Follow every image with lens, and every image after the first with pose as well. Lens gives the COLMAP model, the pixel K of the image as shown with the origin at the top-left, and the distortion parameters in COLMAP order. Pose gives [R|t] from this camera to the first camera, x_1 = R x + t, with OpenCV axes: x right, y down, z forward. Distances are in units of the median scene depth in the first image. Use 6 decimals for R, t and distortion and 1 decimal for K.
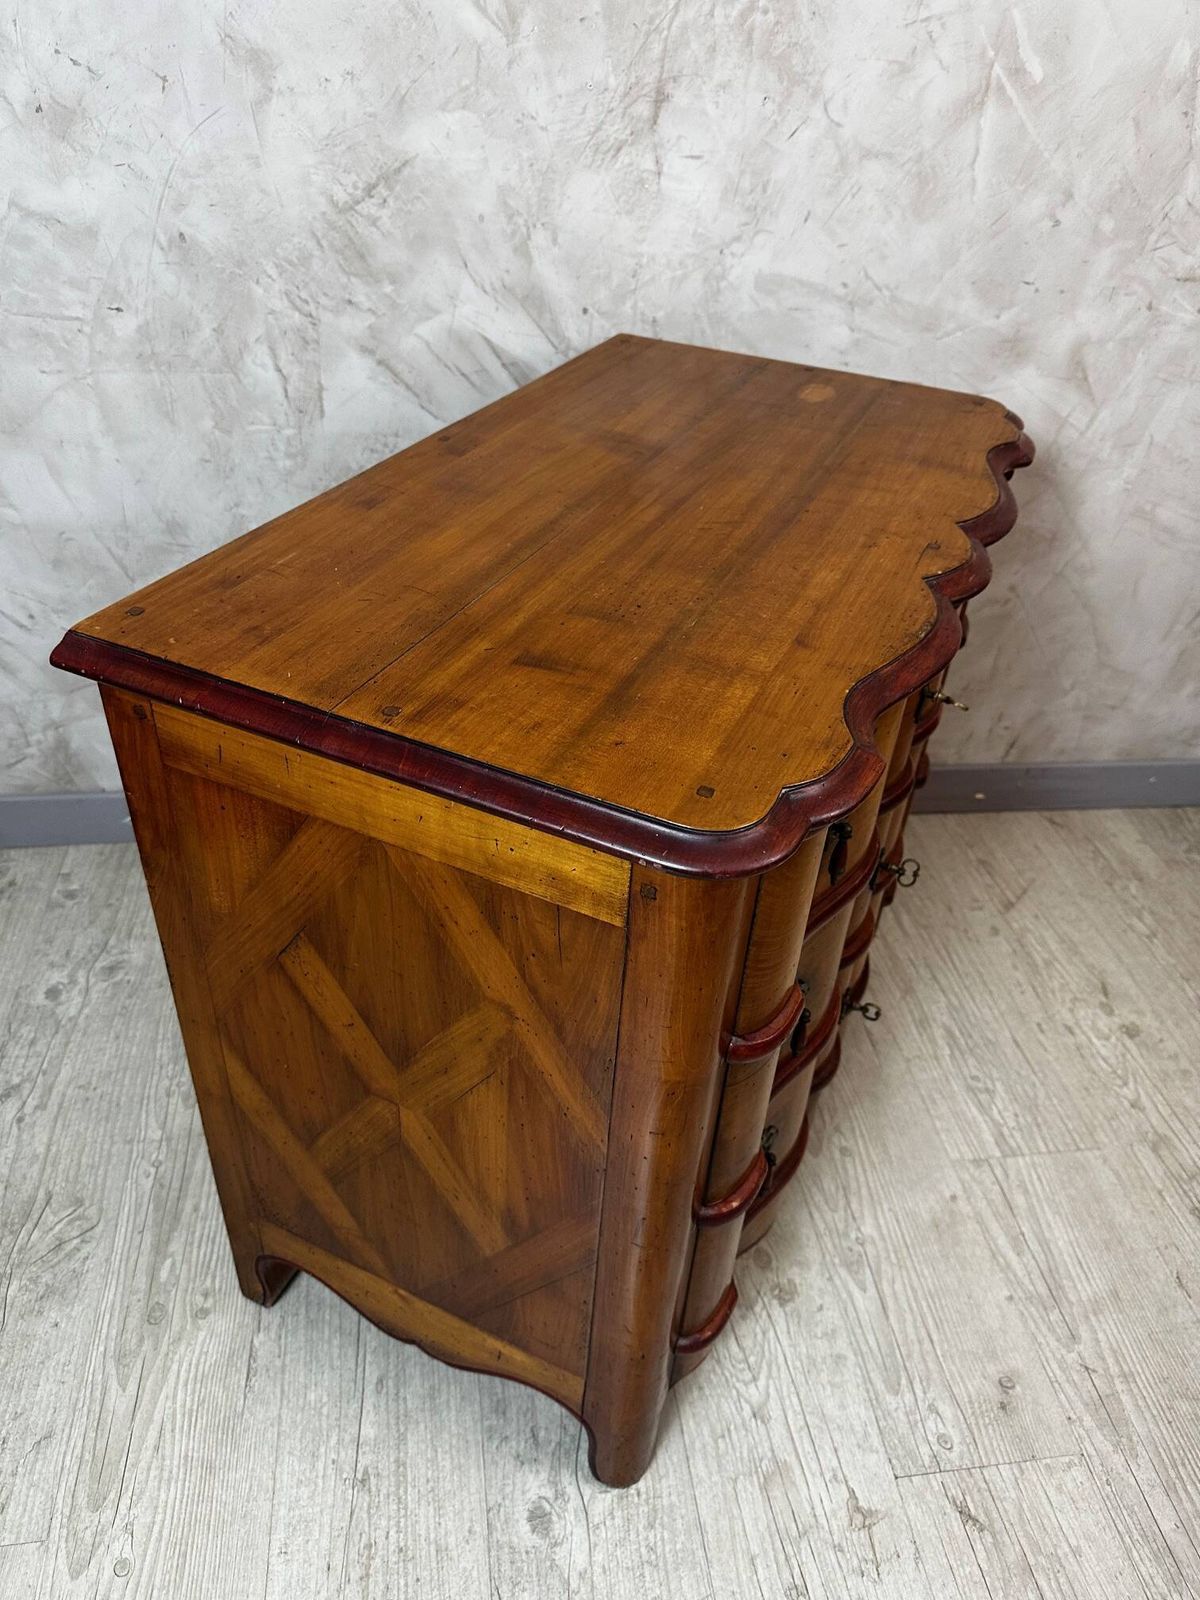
lens RADIAL K [[1144.8, 0, 587.5], [0, 1144.8, 792.9], [0, 0, 1]] dist [-0.003483, -0.012292]
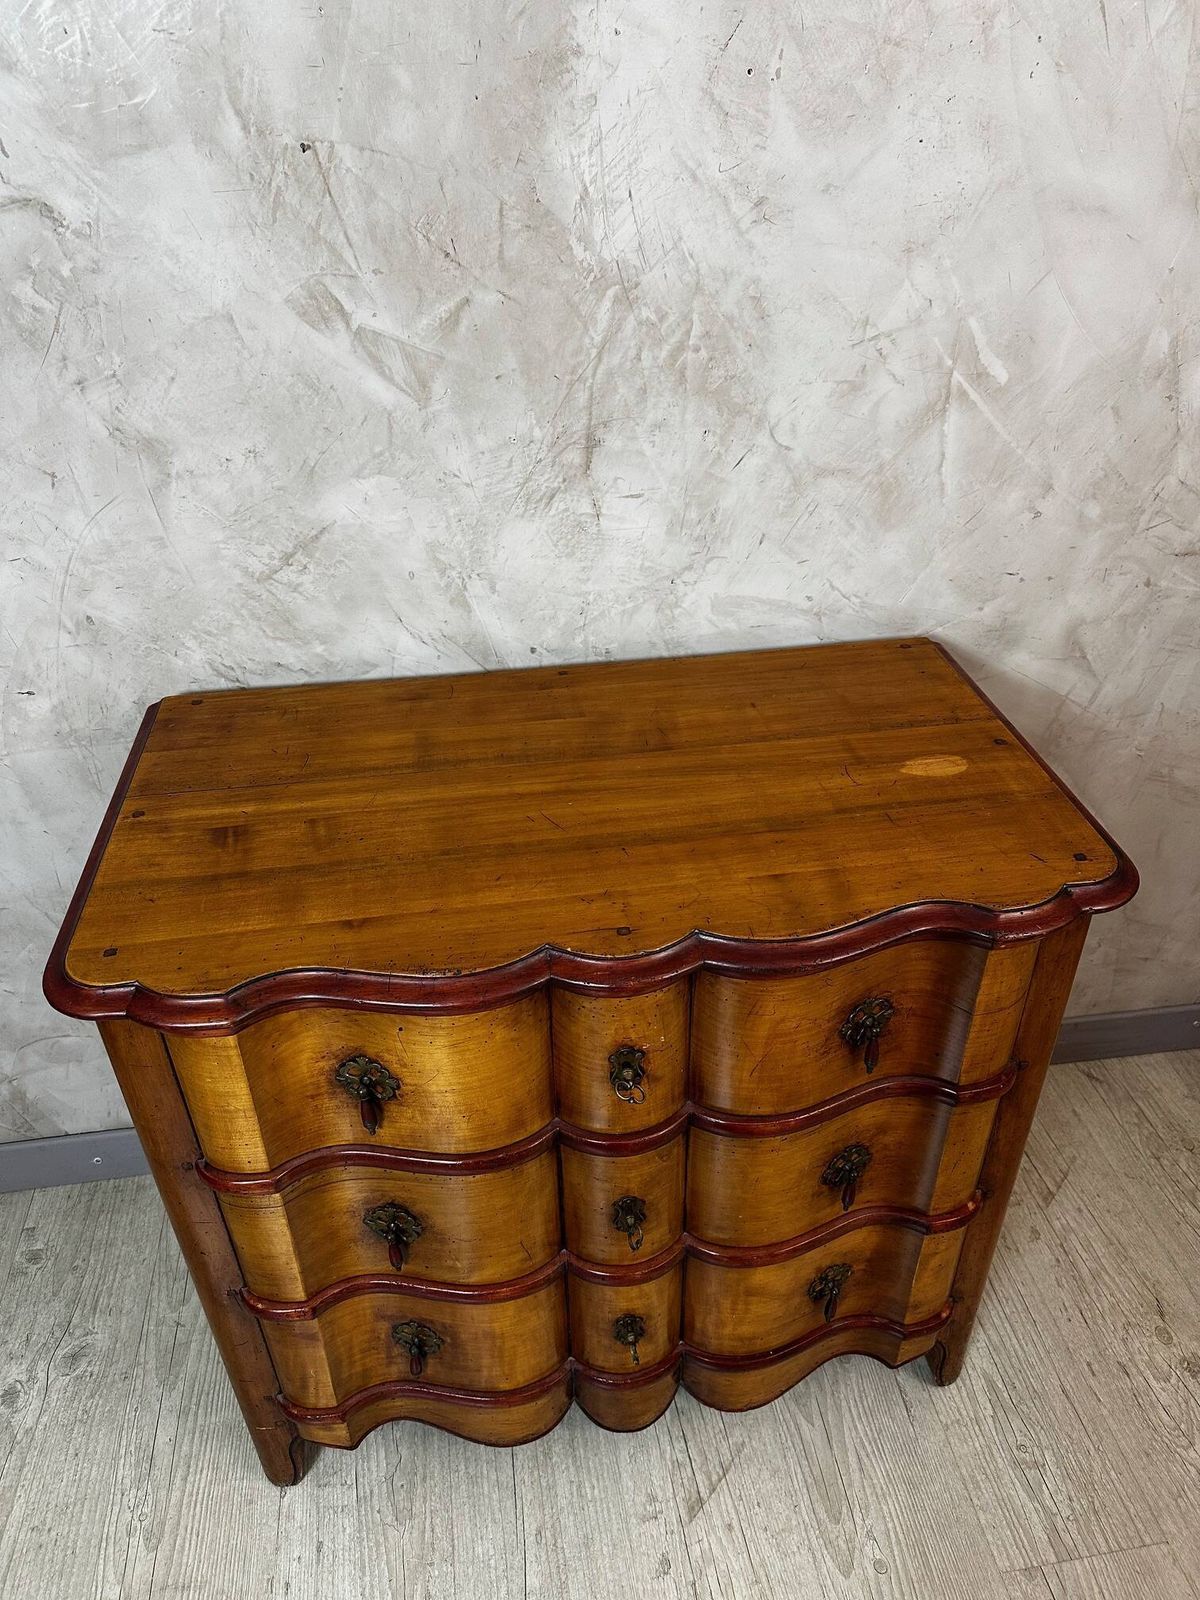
lens RADIAL K [[1144.8, 0, 602.8], [0, 1144.8, 798.5], [0, 0, 1]] dist [-0.003483, -0.012292]
pose [[0.997570, -0.065264, -0.024374, 0.073258], [0.064180, 0.997017, -0.042872, -0.268521], [0.027099, 0.041204, 0.998783, 0.084094]]
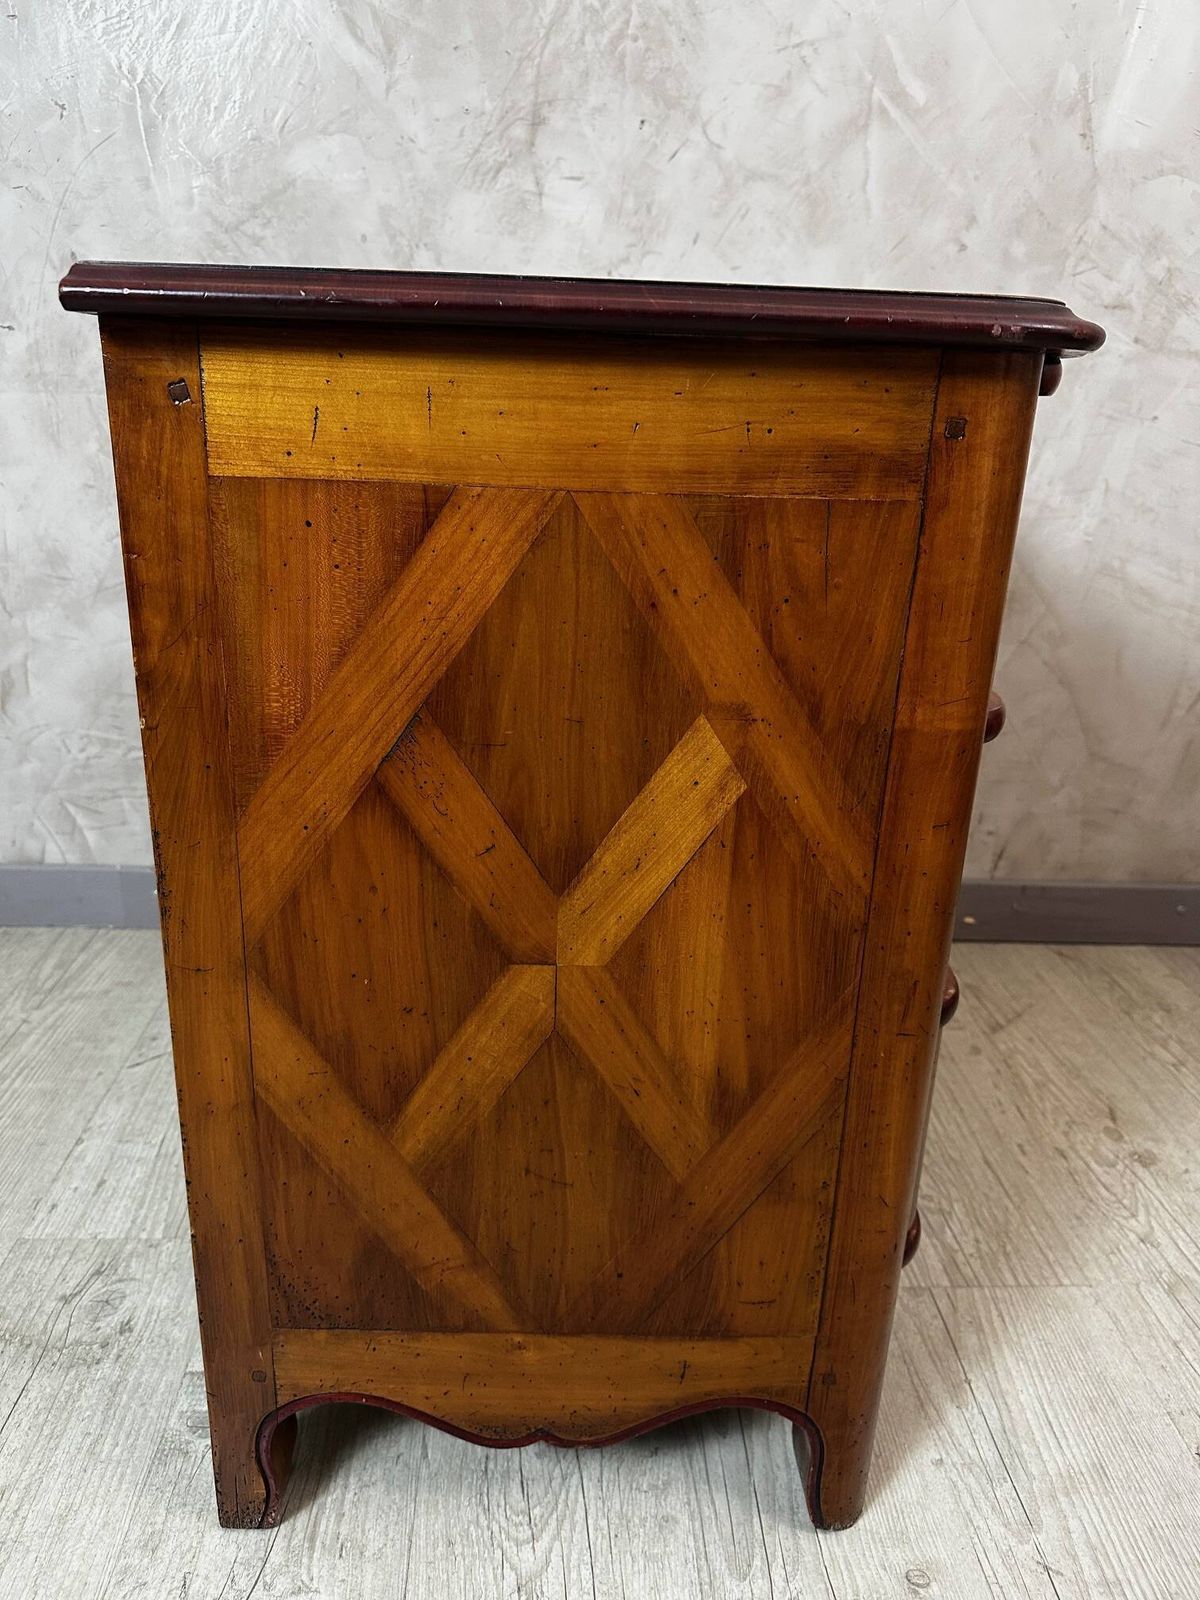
lens RADIAL K [[1144.8, 0, 593.9], [0, 1144.8, 793.9], [0, 0, 1]] dist [-0.003483, -0.012292]
pose [[0.995525, 0.012861, -0.093623, 0.207715], [-0.039706, 0.955931, -0.290893, 0.248270], [0.085757, 0.293308, 0.952164, 0.199626]]
